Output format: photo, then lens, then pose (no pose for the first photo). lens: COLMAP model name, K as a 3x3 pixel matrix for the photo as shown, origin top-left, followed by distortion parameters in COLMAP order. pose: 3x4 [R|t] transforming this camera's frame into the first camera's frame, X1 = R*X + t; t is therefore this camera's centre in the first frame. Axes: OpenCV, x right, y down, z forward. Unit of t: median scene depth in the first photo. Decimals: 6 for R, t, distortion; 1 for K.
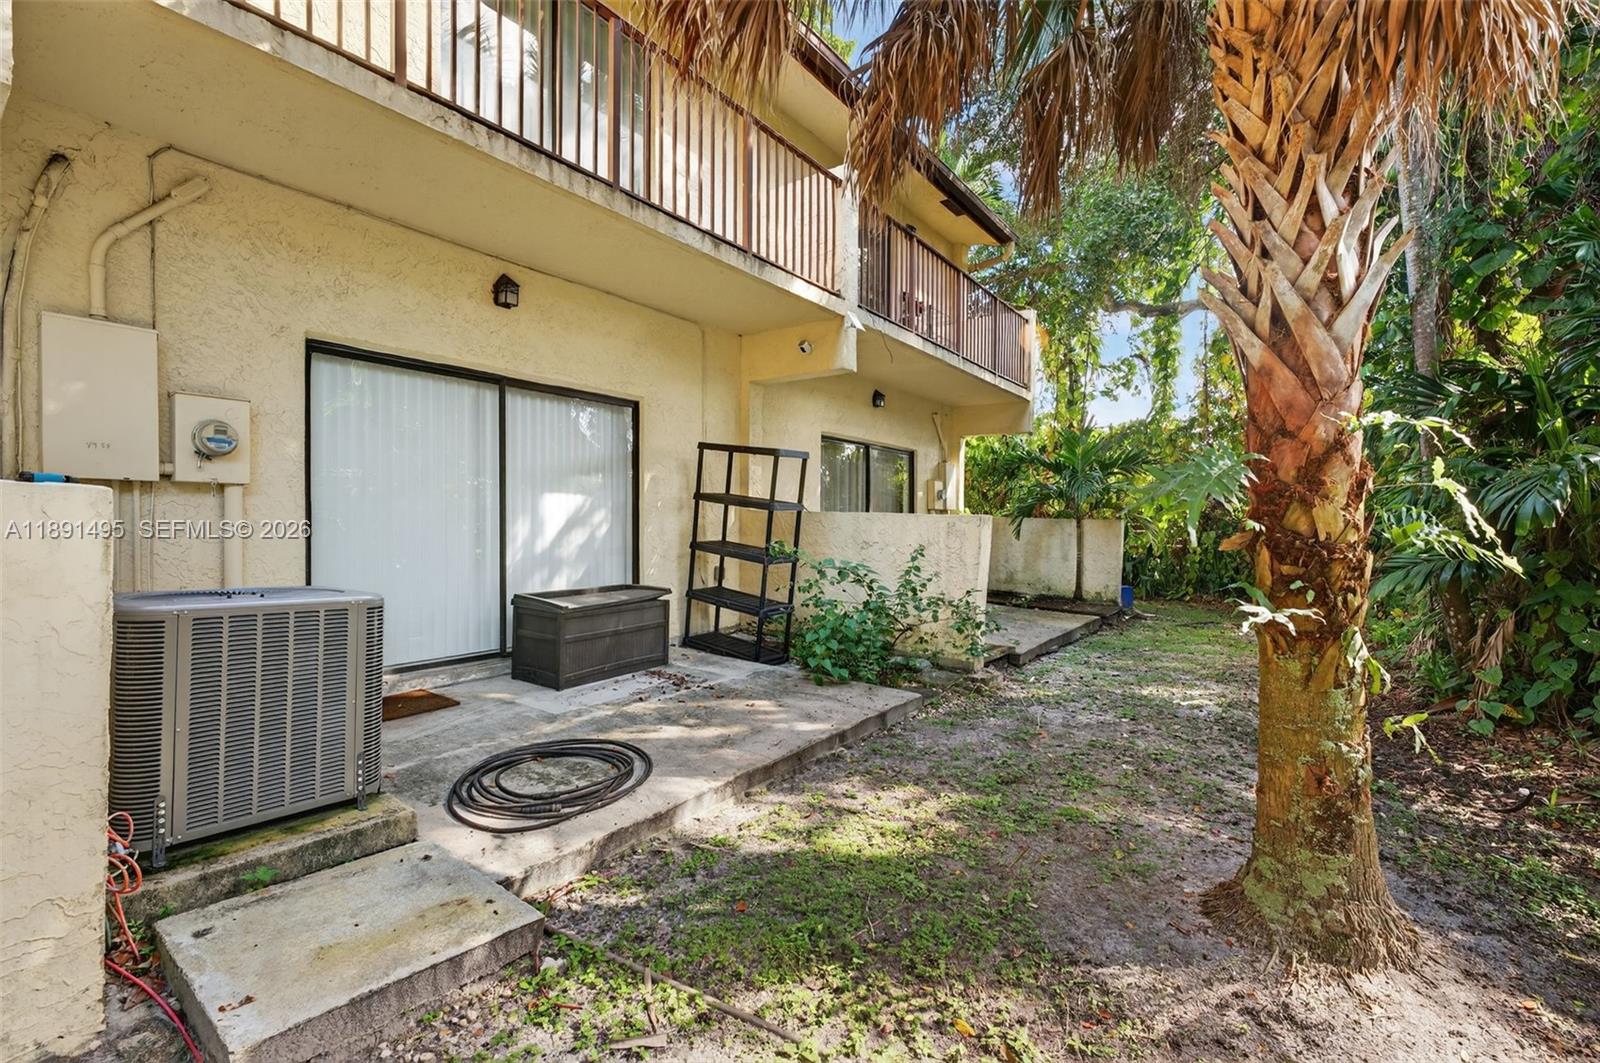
lens RADIAL K [[629.6, 0, 803.3], [0, 629.6, 531.9], [0, 0, 1]] dist [-0.043779, 0.027598]
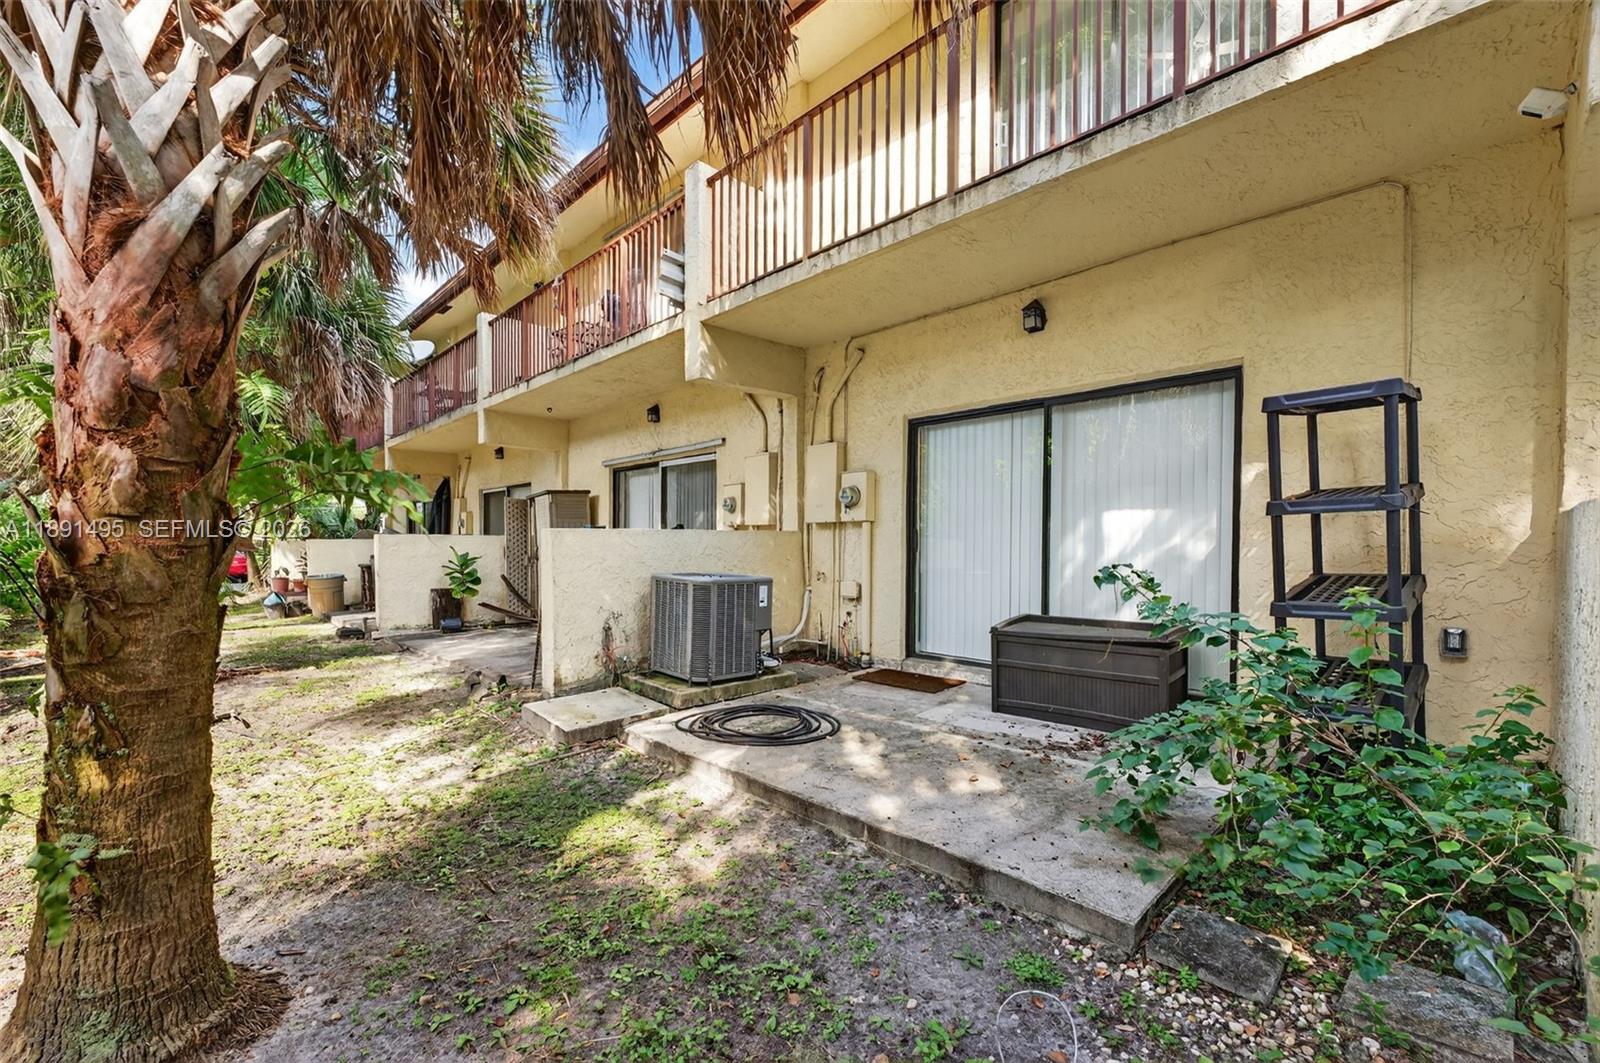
lens RADIAL K [[628.2, 0, 802.4], [0, 628.2, 557.0], [0, 0, 1]] dist [-0.000549, -0.000024]
pose [[-0.102792, 0.009458, -0.994658, 0.770511], [-0.016981, 0.999792, 0.011261, 0.002405], [0.994558, 0.018048, -0.102610, 0.969226]]
